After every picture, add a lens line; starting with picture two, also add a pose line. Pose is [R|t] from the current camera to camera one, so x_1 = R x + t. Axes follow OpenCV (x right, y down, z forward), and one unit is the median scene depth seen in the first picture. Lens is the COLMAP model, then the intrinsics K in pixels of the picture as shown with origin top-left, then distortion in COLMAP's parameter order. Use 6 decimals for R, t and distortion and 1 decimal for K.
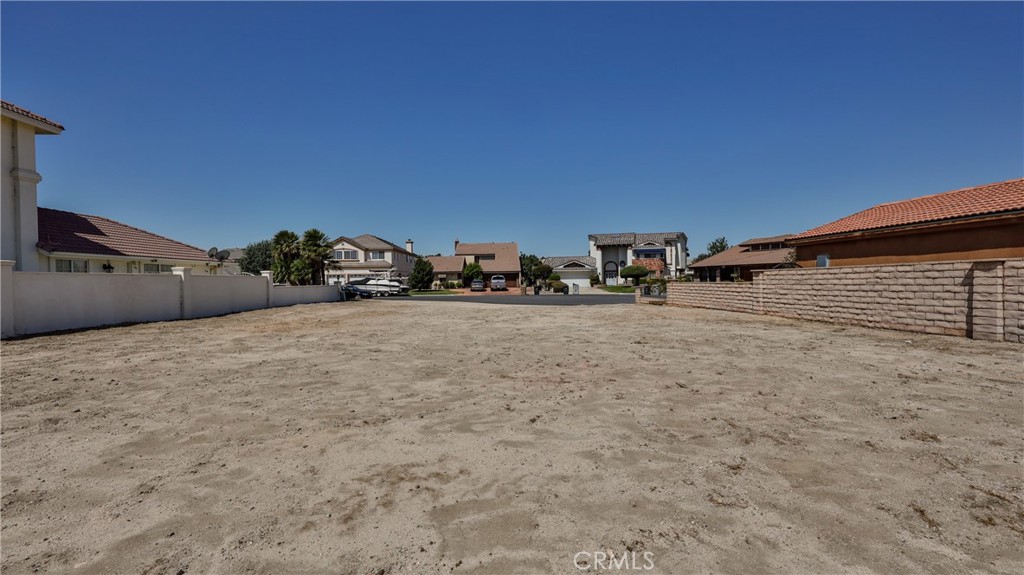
lens RADIAL K [[436.1, 0, 512.8], [0, 436.1, 283.4], [0, 0, 1]] dist [-0.001906, -0.000065]
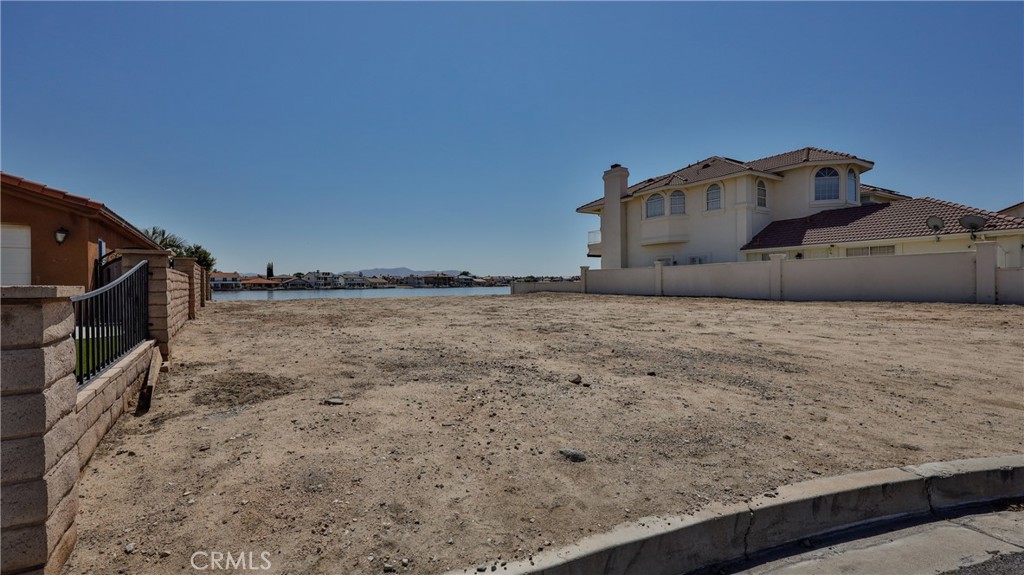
lens RADIAL K [[436.1, 0, 512.1], [0, 436.1, 285.5], [0, 0, 1]] dist [-0.001906, -0.000065]
pose [[-0.875710, 0.024467, -0.482217, 0.121753], [0.019114, 0.999689, 0.016013, 0.004059], [0.482459, 0.004806, -0.875905, 0.514269]]
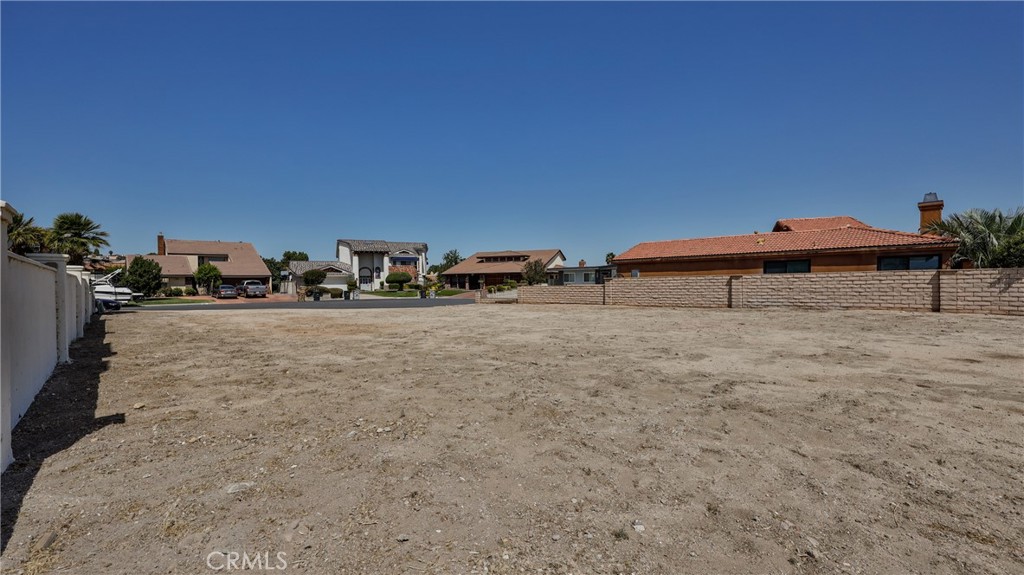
lens RADIAL K [[436.1, 0, 517.4], [0, 436.1, 288.5], [0, 0, 1]] dist [-0.001906, -0.000065]
pose [[0.749852, -0.005259, 0.661584, -0.214112], [0.006798, 0.999977, 0.000244, 0.001849], [-0.661570, 0.004315, 0.749871, -0.002347]]
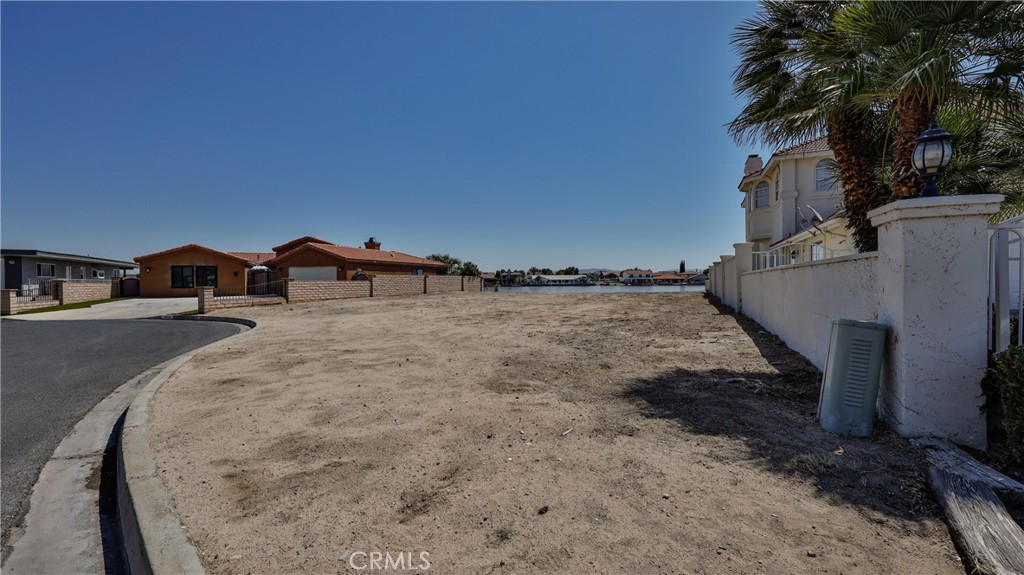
lens RADIAL K [[436.1, 0, 513.2], [0, 436.1, 282.9], [0, 0, 1]] dist [-0.001906, -0.000065]
pose [[-0.904178, 0.020822, 0.426649, -0.231715], [0.023204, 0.999731, 0.000384, 0.005994], [-0.426526, 0.010247, -0.904417, 0.682801]]
